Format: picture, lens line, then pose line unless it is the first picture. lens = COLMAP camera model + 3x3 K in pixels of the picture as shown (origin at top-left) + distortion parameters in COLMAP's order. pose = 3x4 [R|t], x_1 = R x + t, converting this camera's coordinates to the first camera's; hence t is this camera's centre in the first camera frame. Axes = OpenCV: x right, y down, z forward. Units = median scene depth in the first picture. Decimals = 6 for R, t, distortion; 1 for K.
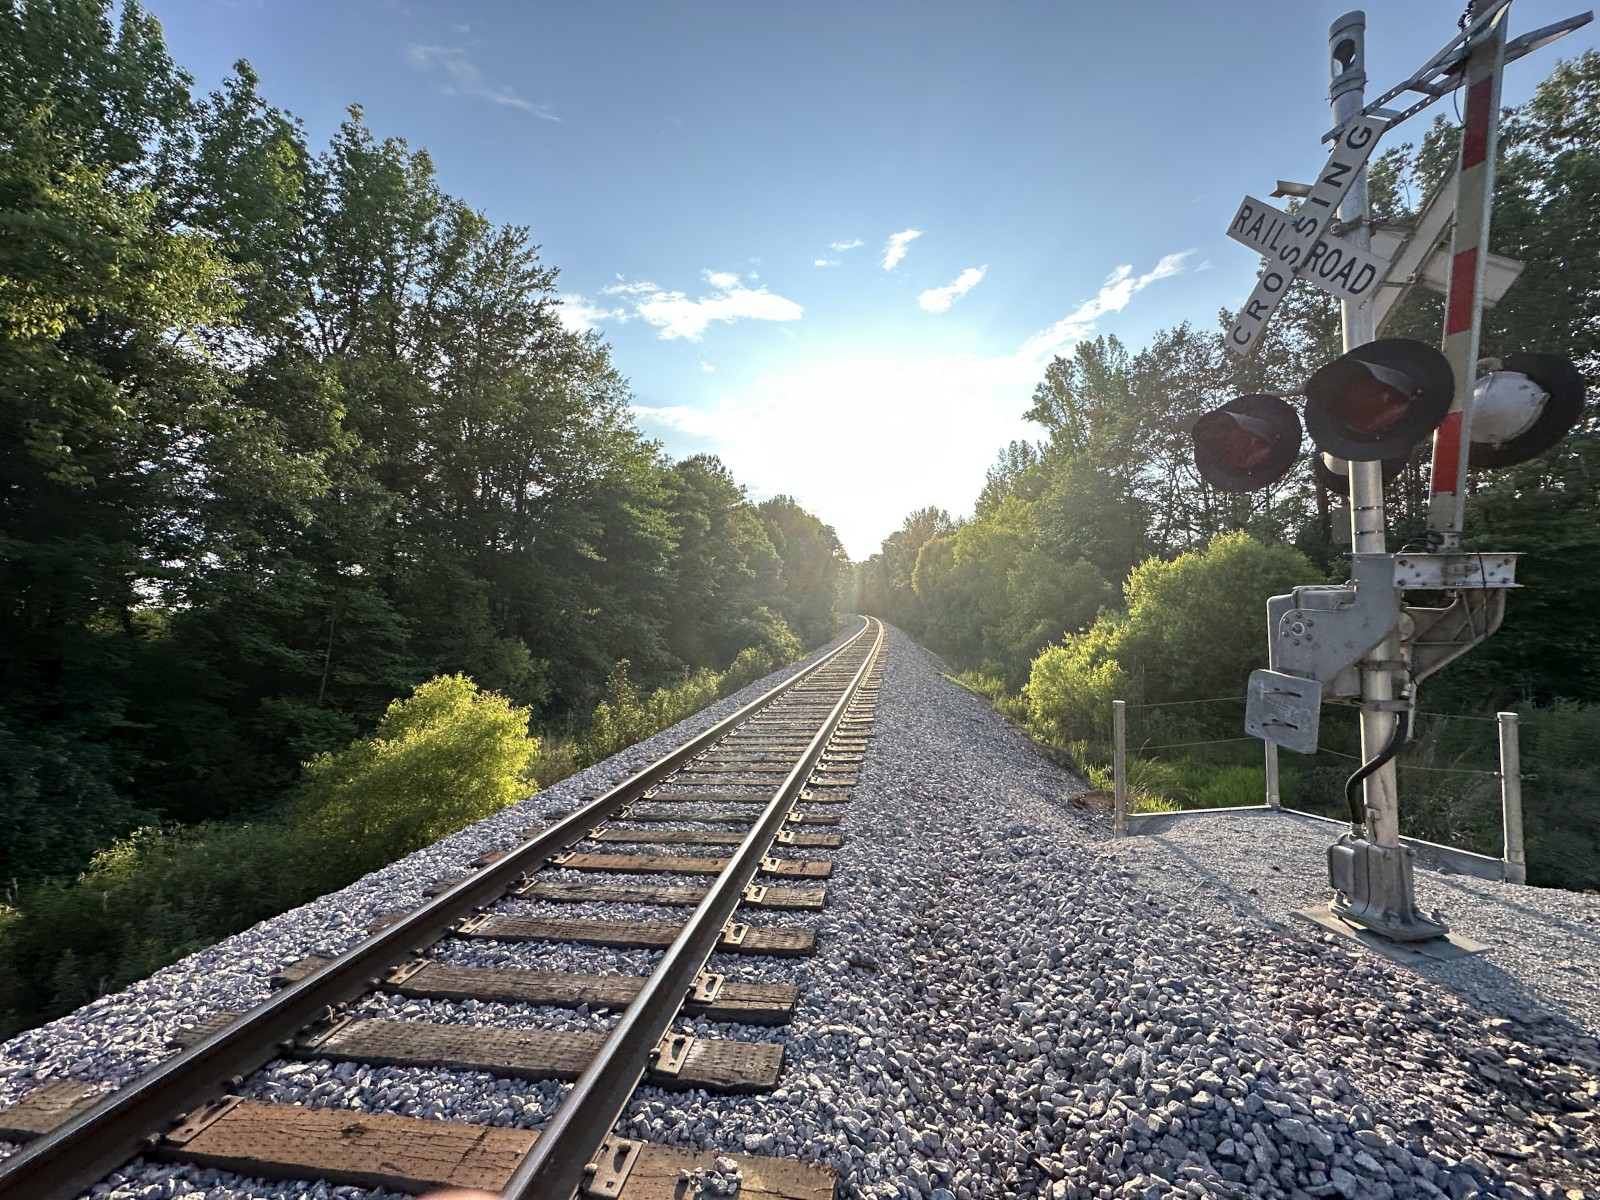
lens RADIAL K [[645.3, 0, 800.5], [0, 645.3, 603.1], [0, 0, 1]] dist [0.000373, -0.000653]
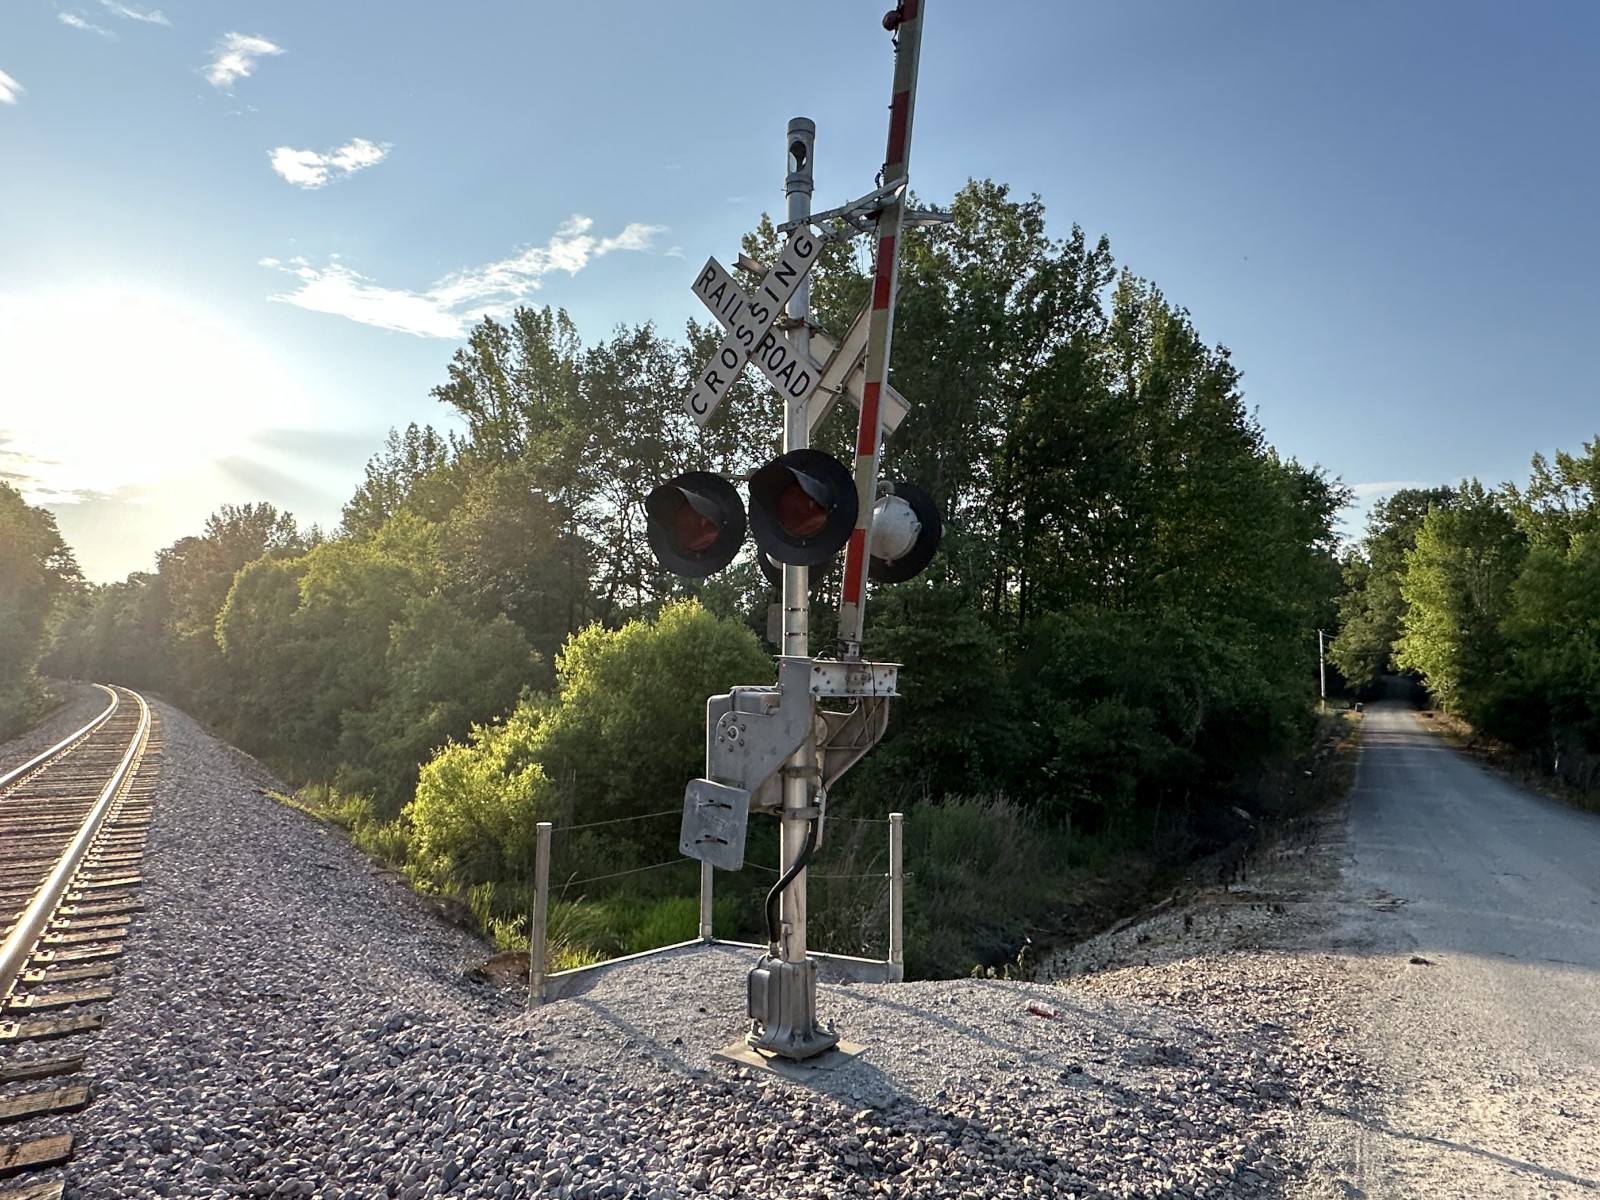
lens RADIAL K [[994.8, 0, 808.1], [0, 994.8, 597.0], [0, 0, 1]] dist [-0.004320, 0.003011]
pose [[0.754729, 0.090539, 0.649759, -0.068993], [-0.040286, 0.994958, -0.091846, -0.022022], [-0.654798, 0.043143, 0.754571, -0.117731]]
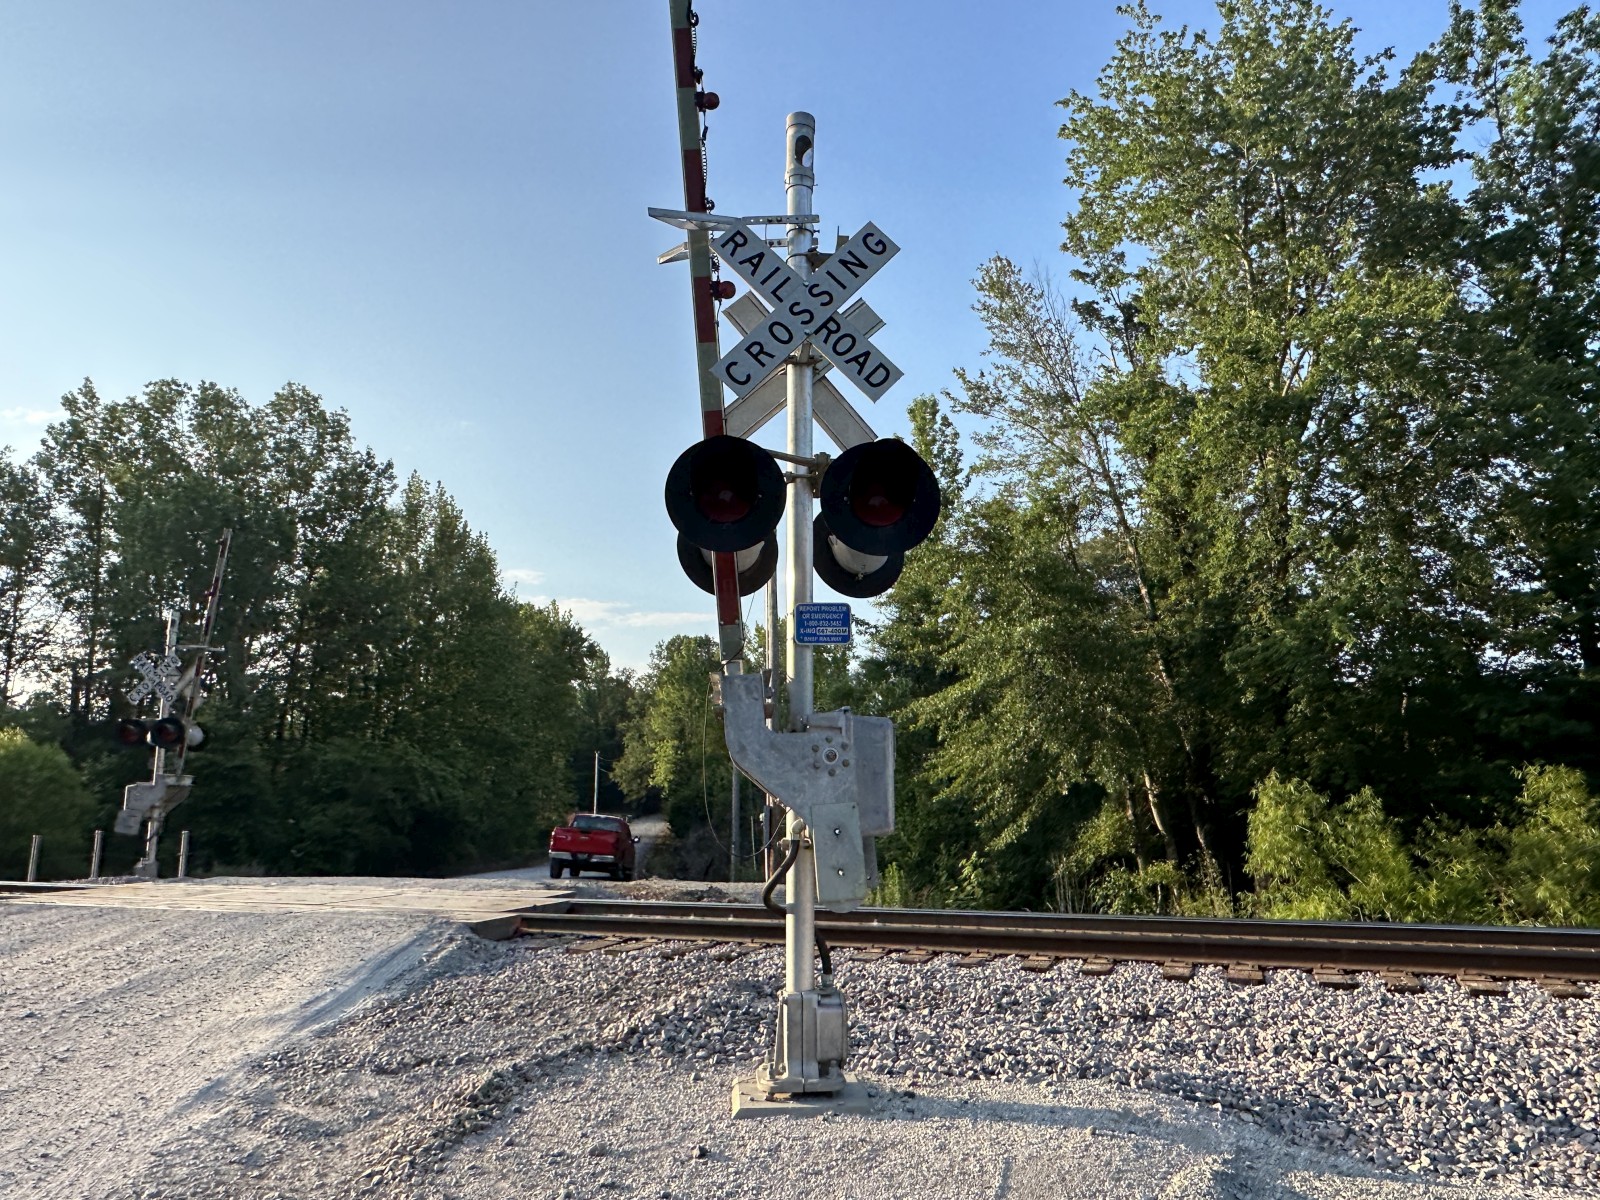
lens RADIAL K [[1064.7, 0, 799.7], [0, 1064.7, 600.0], [0, 0, 1]] dist [-0.001510, 0.002266]
pose [[0.238052, 0.210372, 0.948196, -2.931099], [-0.018955, 0.977081, -0.212022, 0.117763], [-0.971067, 0.032500, 0.236584, -2.783952]]
